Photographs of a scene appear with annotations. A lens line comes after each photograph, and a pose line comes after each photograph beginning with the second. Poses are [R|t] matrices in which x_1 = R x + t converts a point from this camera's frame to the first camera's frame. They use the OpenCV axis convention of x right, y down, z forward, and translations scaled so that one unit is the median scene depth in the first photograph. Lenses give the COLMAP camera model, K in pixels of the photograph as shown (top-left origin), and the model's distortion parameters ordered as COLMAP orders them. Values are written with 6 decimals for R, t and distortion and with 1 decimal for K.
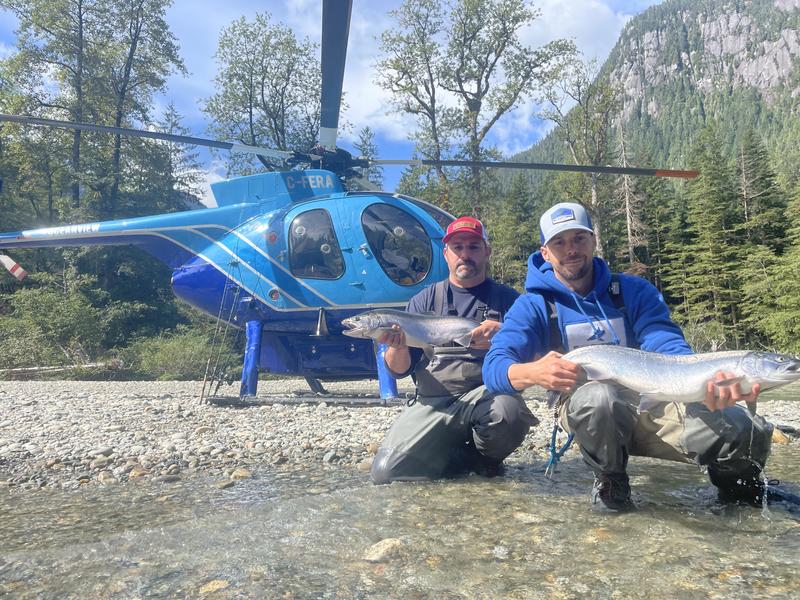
lens RADIAL K [[600.5, 0, 400.0], [0, 600.5, 300.0], [0, 0, 1]] dist [0.087031, -0.115244]
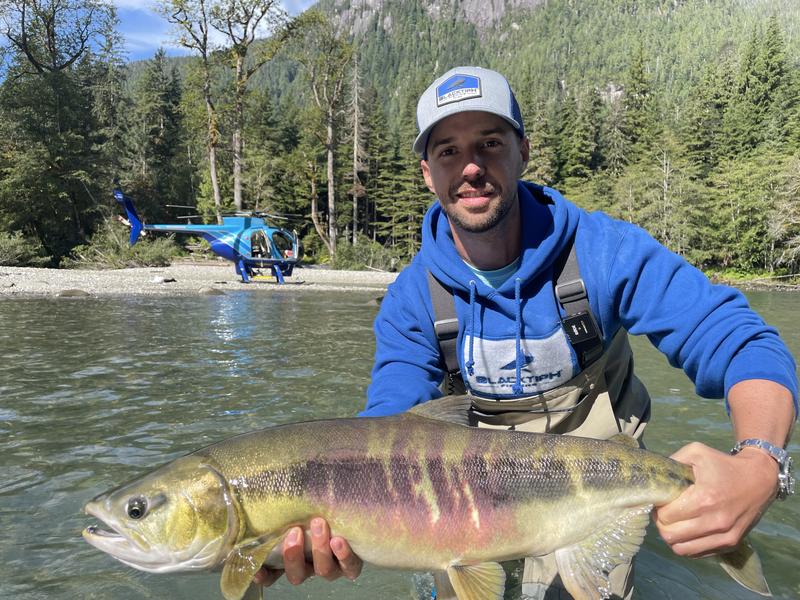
lens RADIAL K [[600.5, 0, 400.0], [0, 600.5, 300.0], [0, 0, 1]] dist [0.087031, -0.115244]
pose [[0.900615, 0.026759, 0.433793, -0.048411], [-0.099195, 0.984414, 0.145219, -0.018211], [-0.423146, -0.173817, 0.889233, -0.137072]]
